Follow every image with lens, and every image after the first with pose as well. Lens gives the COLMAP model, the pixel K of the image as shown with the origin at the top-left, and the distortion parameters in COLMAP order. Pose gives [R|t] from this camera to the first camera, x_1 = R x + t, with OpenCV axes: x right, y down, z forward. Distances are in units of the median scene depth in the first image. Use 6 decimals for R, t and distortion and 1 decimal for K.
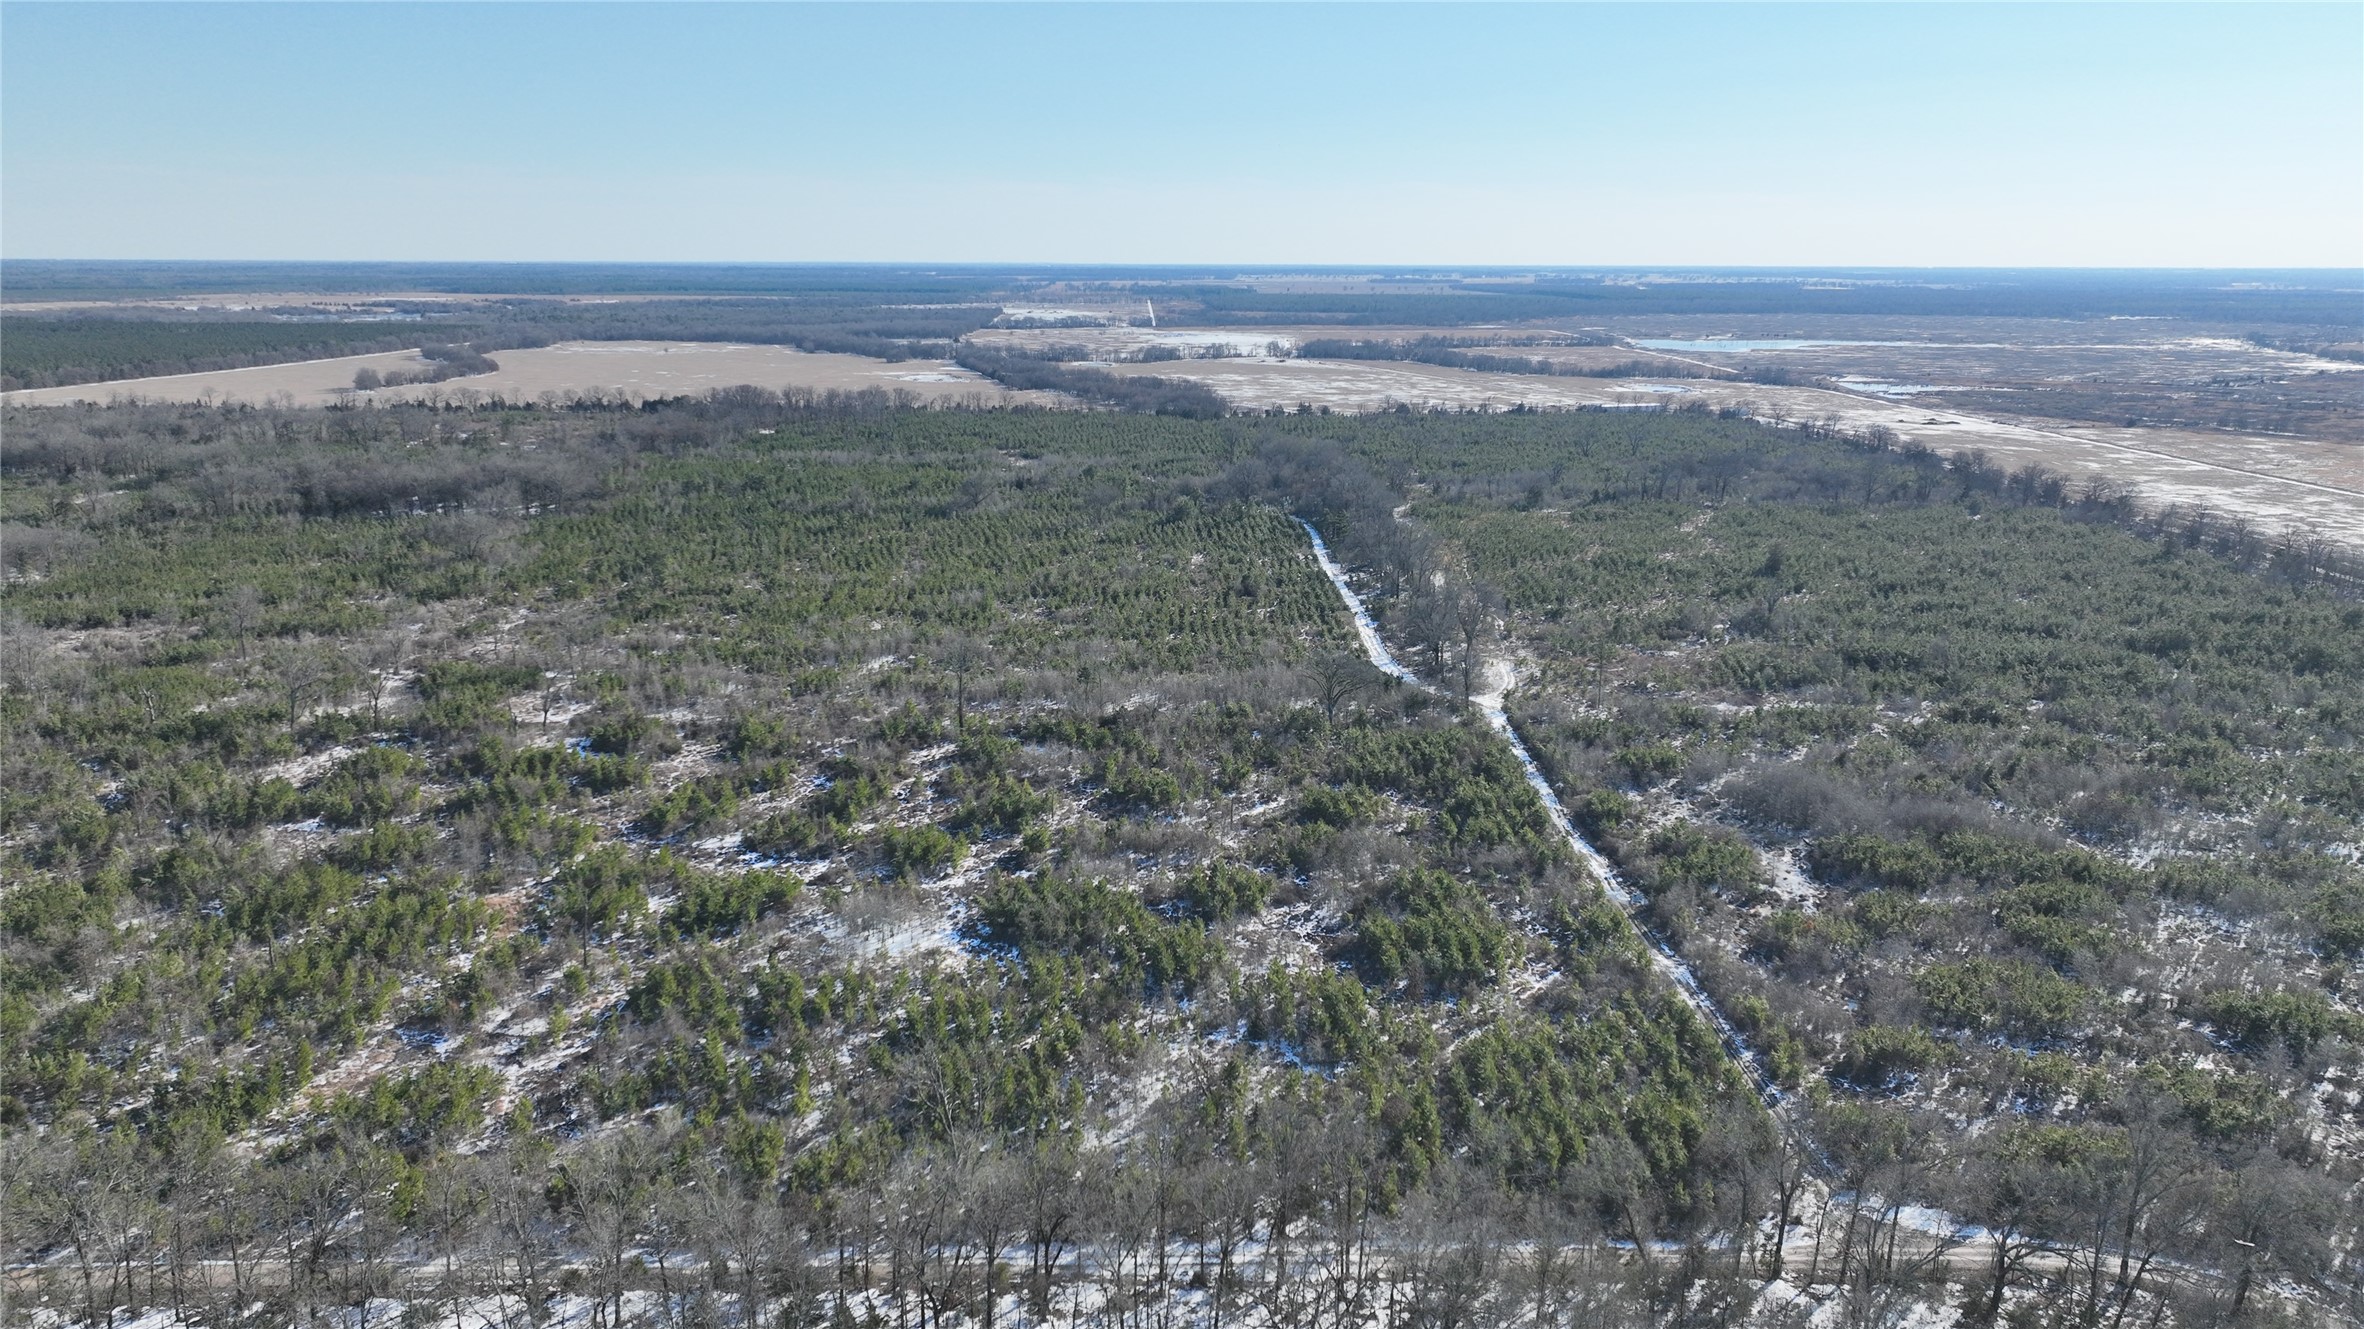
lens RADIAL K [[1658.2, 0, 1182.0], [0, 1658.2, 664.5], [0, 0, 1]] dist [-0.005740, 0.022843]
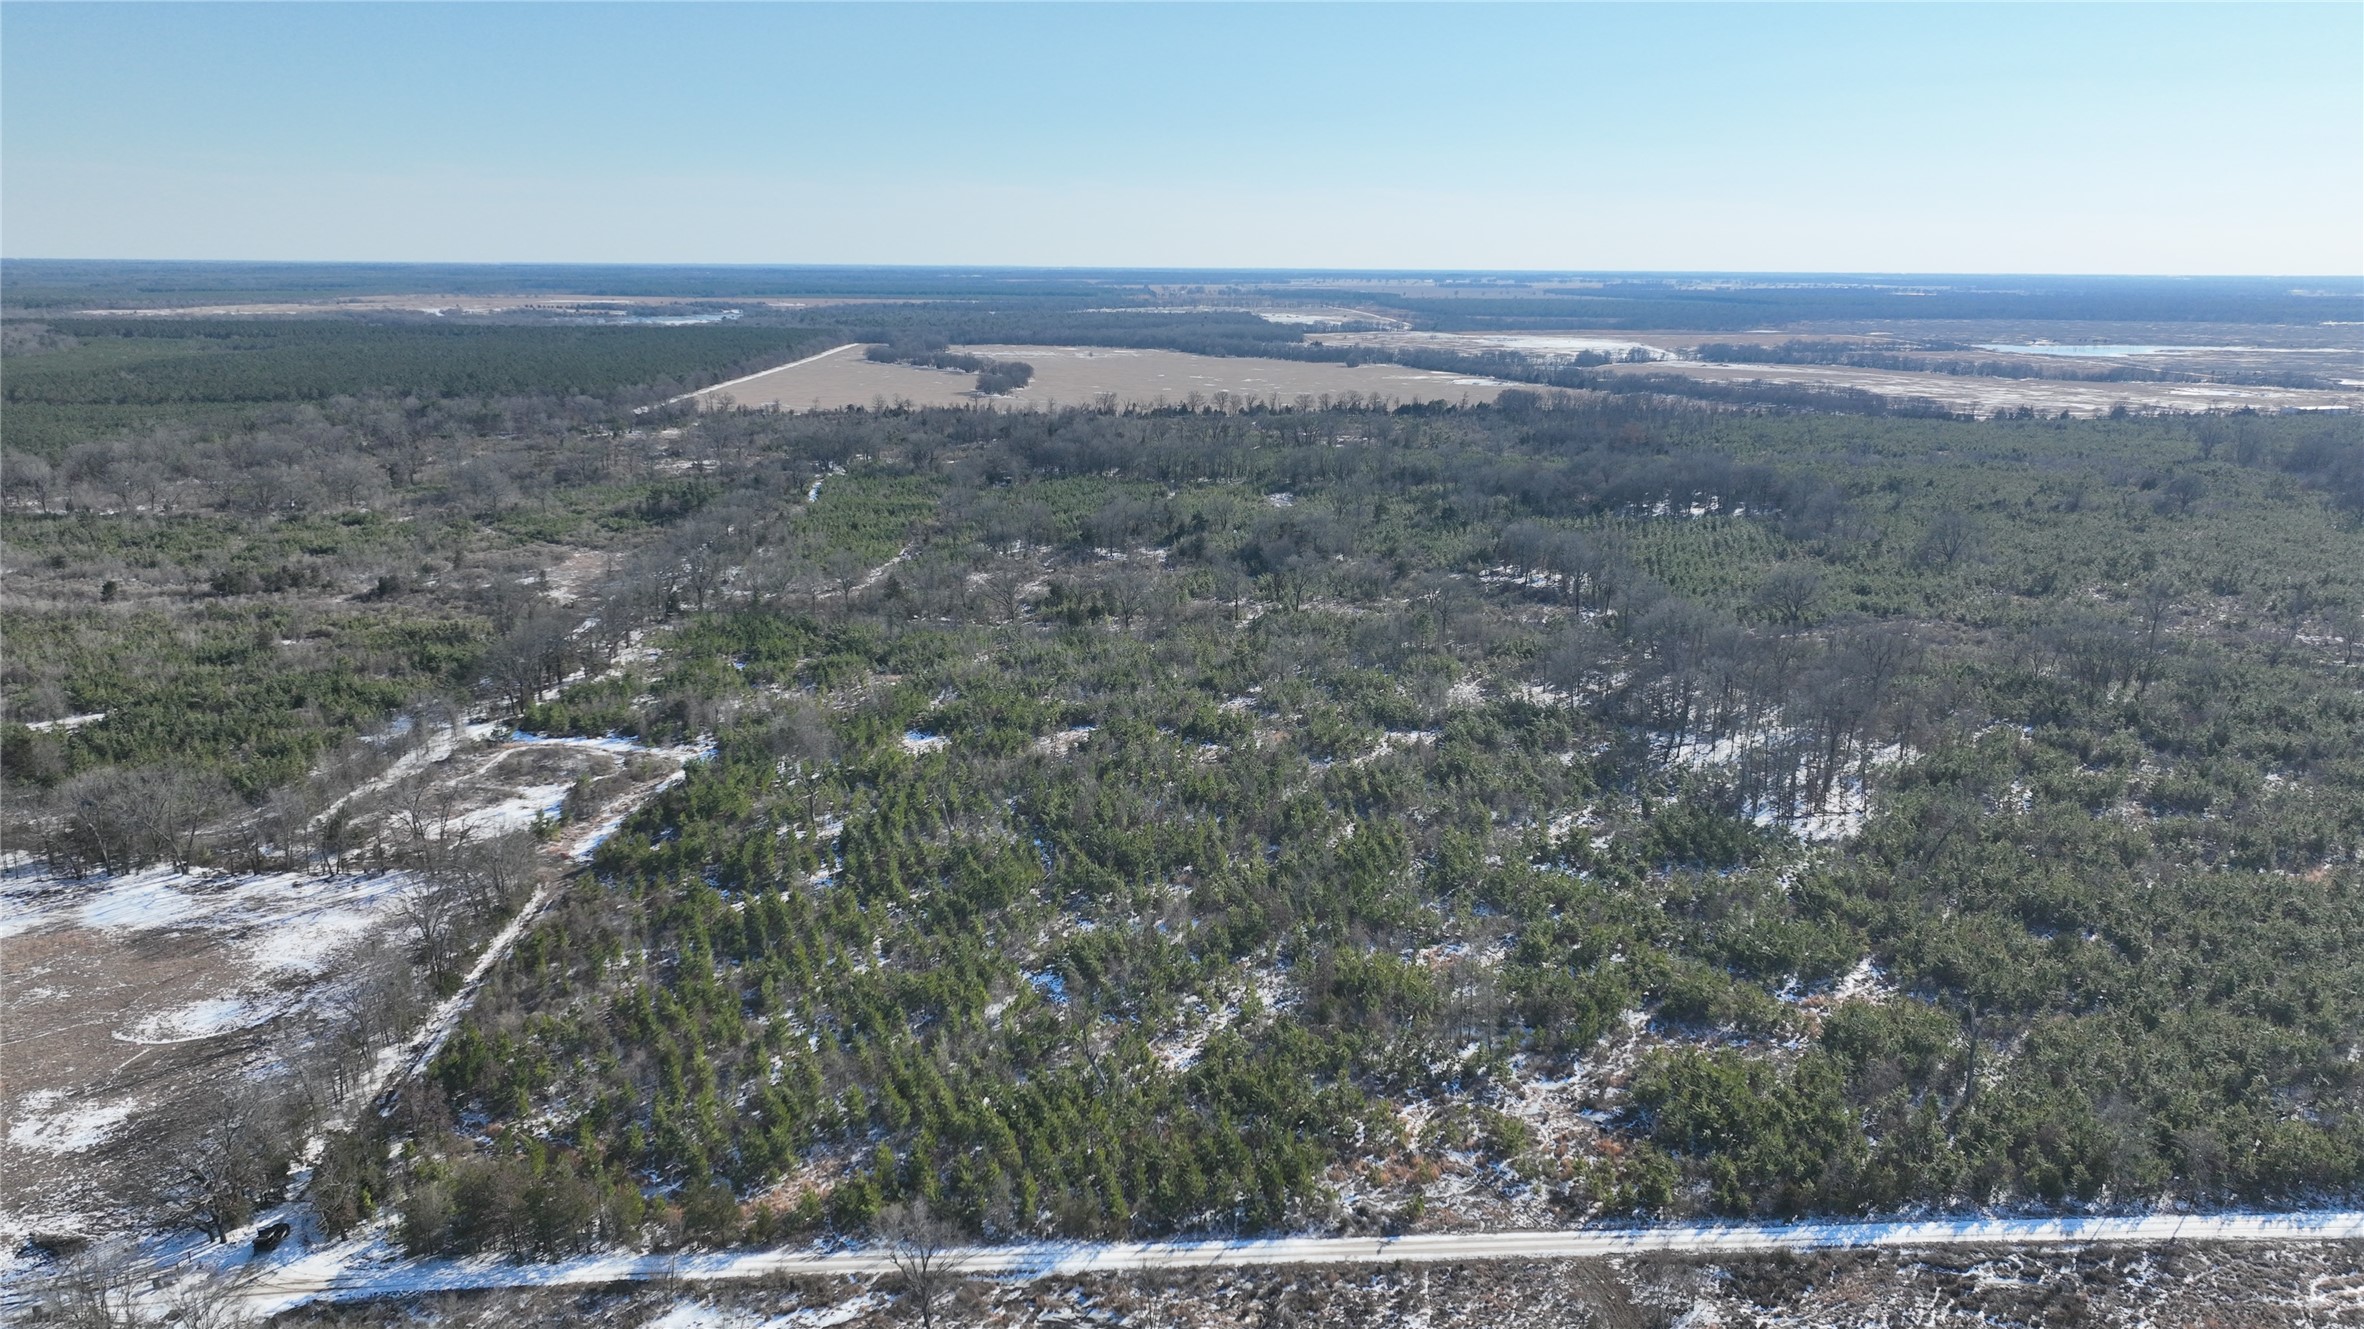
lens RADIAL K [[1668.8, 0, 1184.5], [0, 1668.8, 613.8], [0, 0, 1]] dist [-0.004738, 0.020296]
pose [[0.999377, -0.004112, 0.035048, -0.300509], [0.005225, 0.999483, -0.031729, 0.001140], [-0.034899, 0.031893, 0.998882, -0.012835]]
